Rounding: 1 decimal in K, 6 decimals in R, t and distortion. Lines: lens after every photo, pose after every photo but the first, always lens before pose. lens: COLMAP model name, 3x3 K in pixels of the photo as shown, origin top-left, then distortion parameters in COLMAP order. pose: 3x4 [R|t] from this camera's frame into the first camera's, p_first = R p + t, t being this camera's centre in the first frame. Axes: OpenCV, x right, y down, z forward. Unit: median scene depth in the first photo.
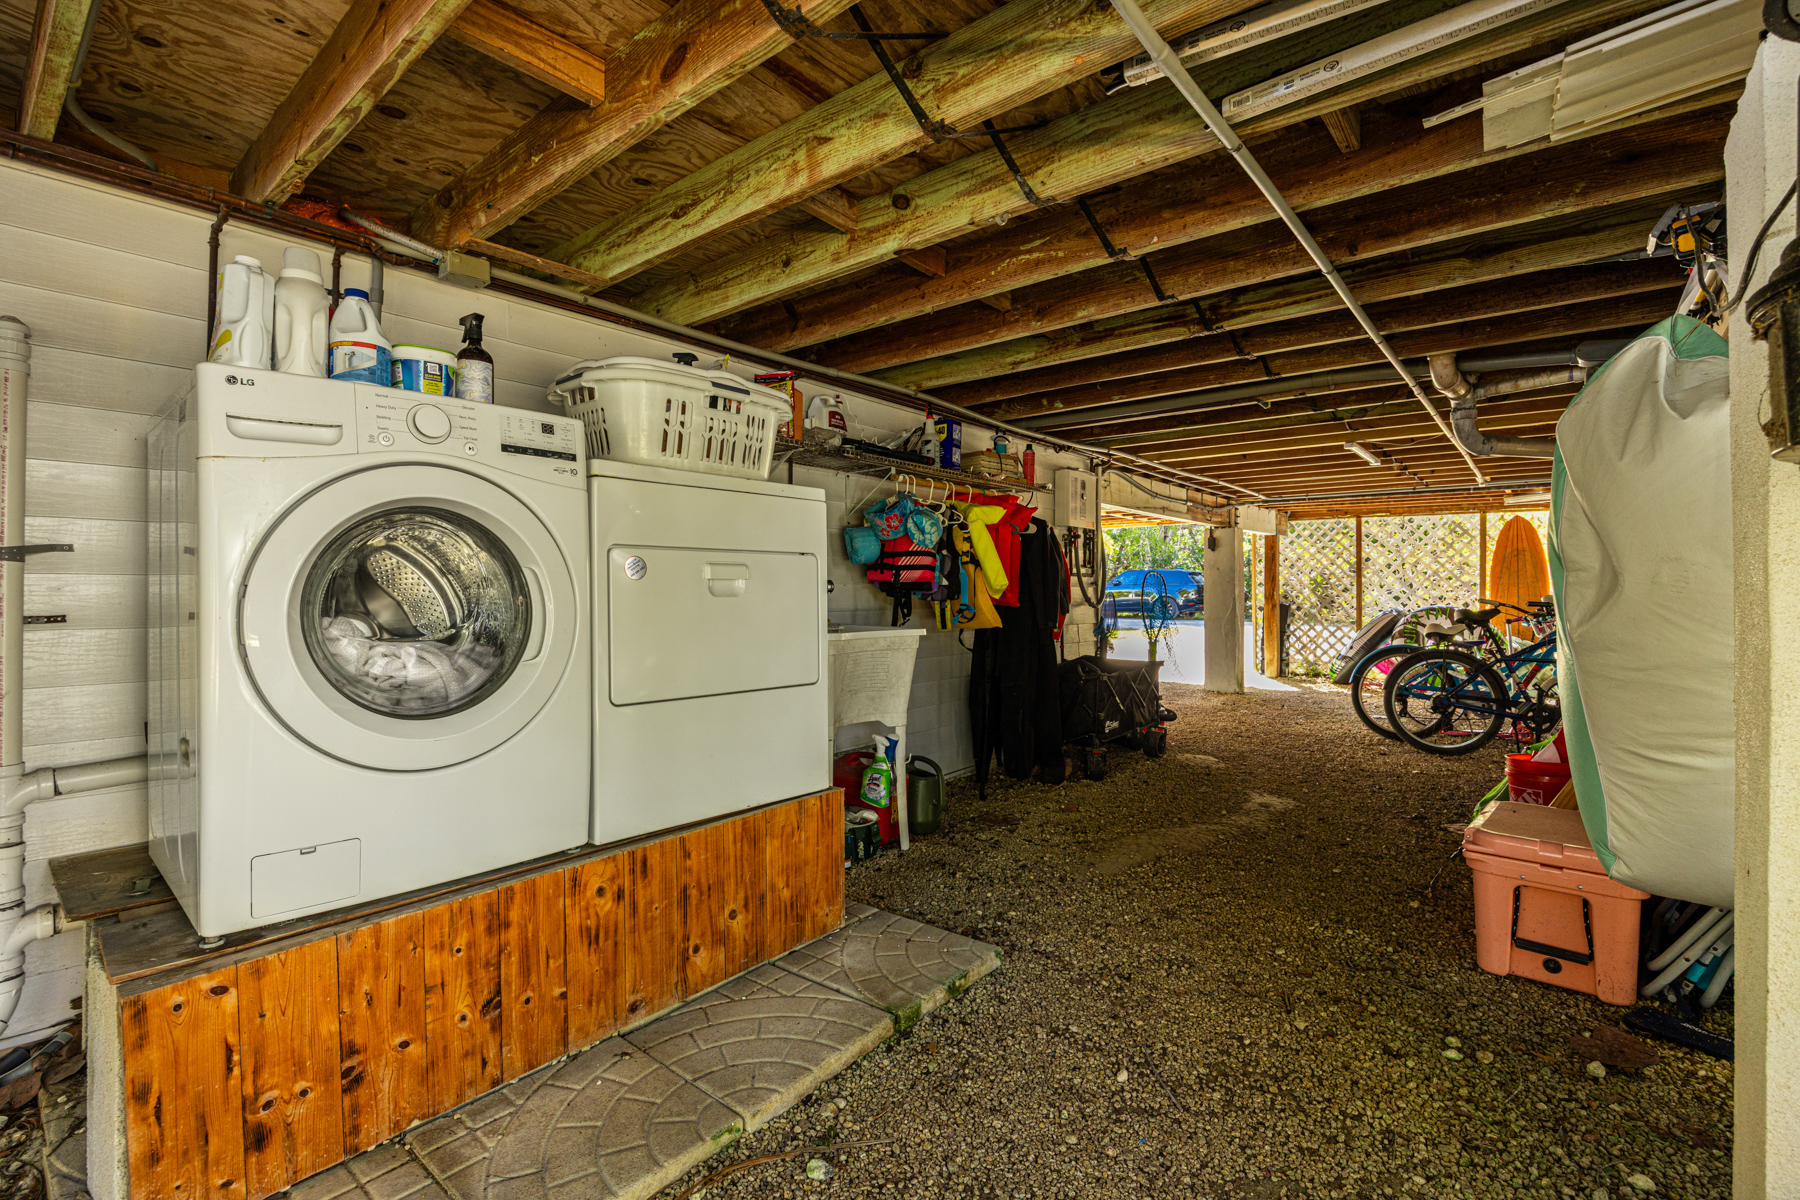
lens RADIAL K [[813.2, 0, 879.4], [0, 813.2, 583.1], [0, 0, 1]] dist [-0.017760, 0.000501]
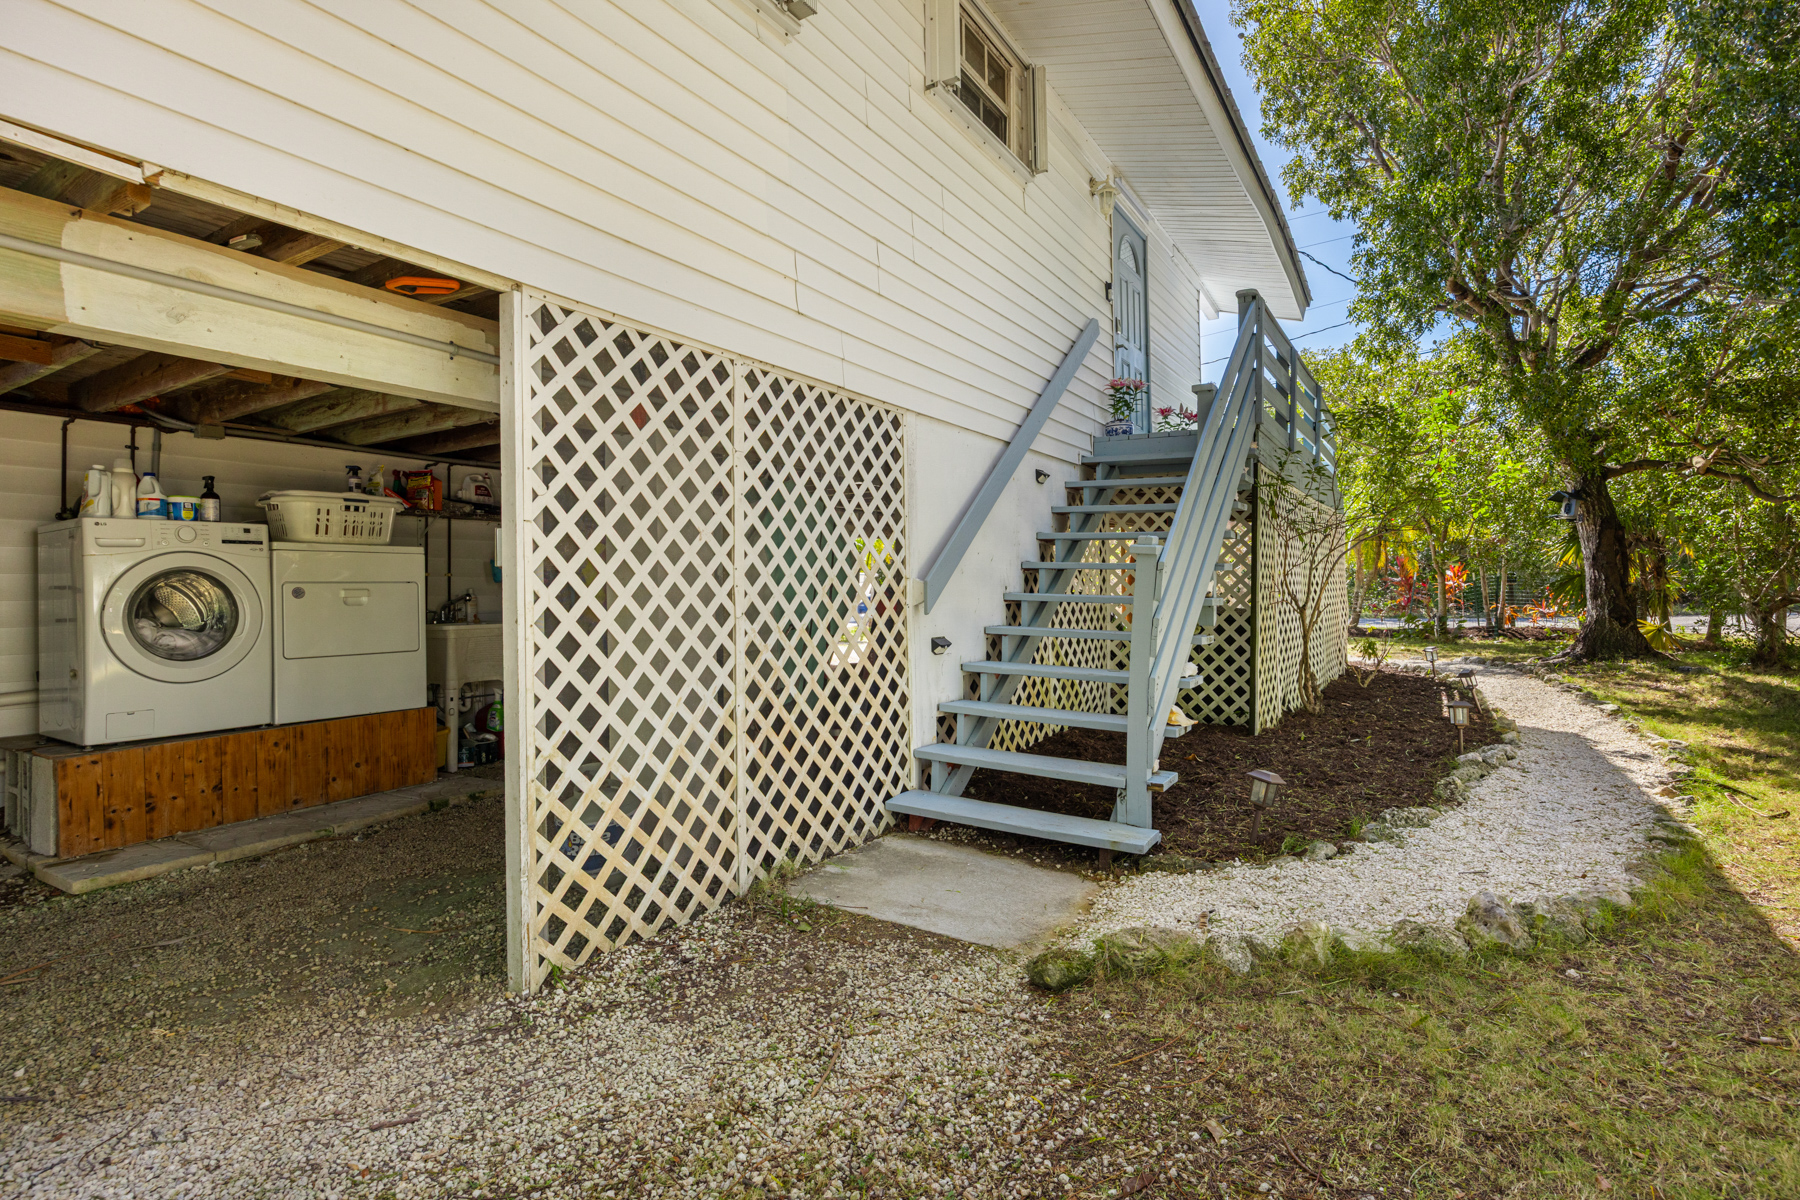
lens RADIAL K [[913.7, 0, 922.9], [0, 913.7, 573.1], [0, 0, 1]] dist [-0.012953, 0.001615]
pose [[0.987864, -0.011867, 0.154870, 0.898255], [0.013445, 0.999868, -0.009144, -0.026825], [-0.154741, 0.011115, 0.987892, -1.509081]]
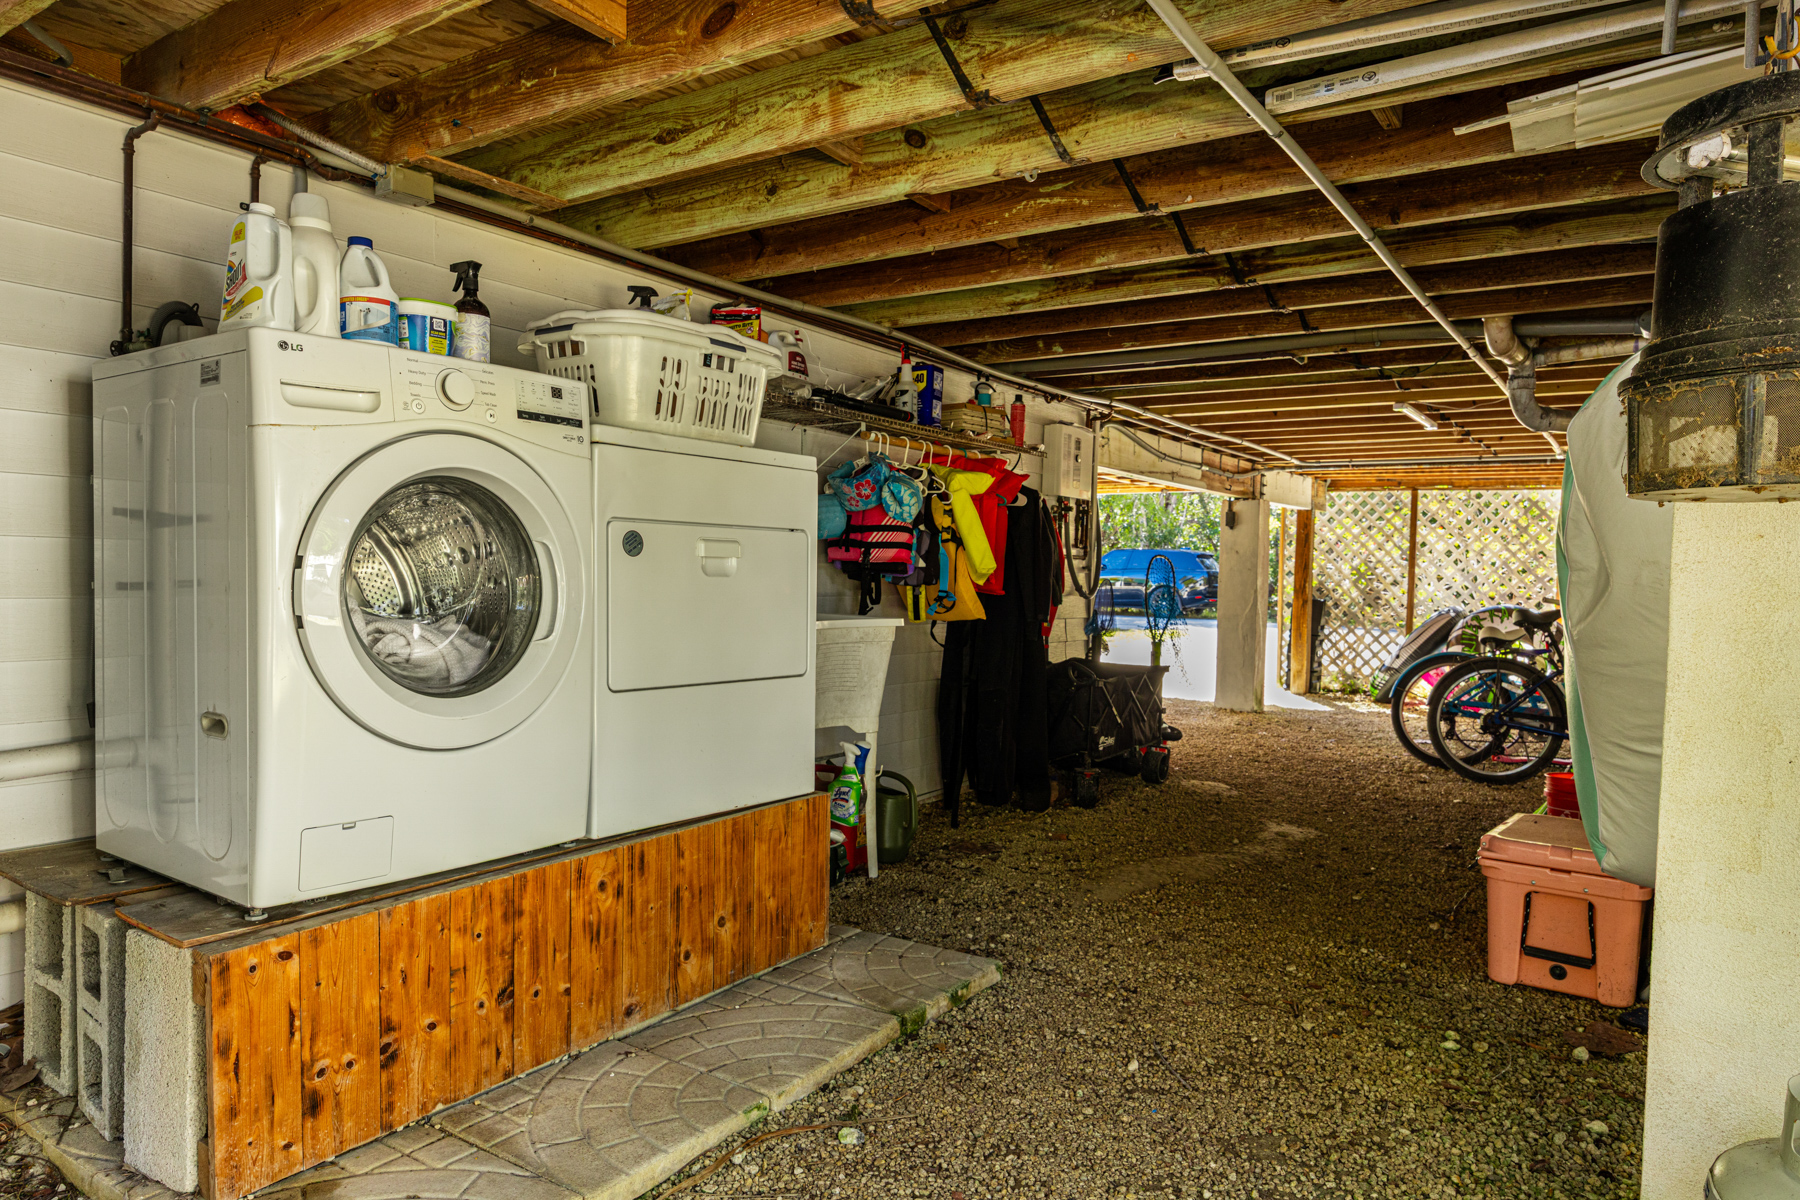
lens RADIAL K [[1178.5, 0, 882.1], [0, 1178.5, 610.1], [0, 0, 1]] dist [-0.007763, -0.003940]
pose [[0.994201, 0.019310, 0.105791, -0.155871], [-0.023857, 0.998838, 0.041881, -0.005679], [-0.104859, -0.044162, 0.993506, -0.351741]]
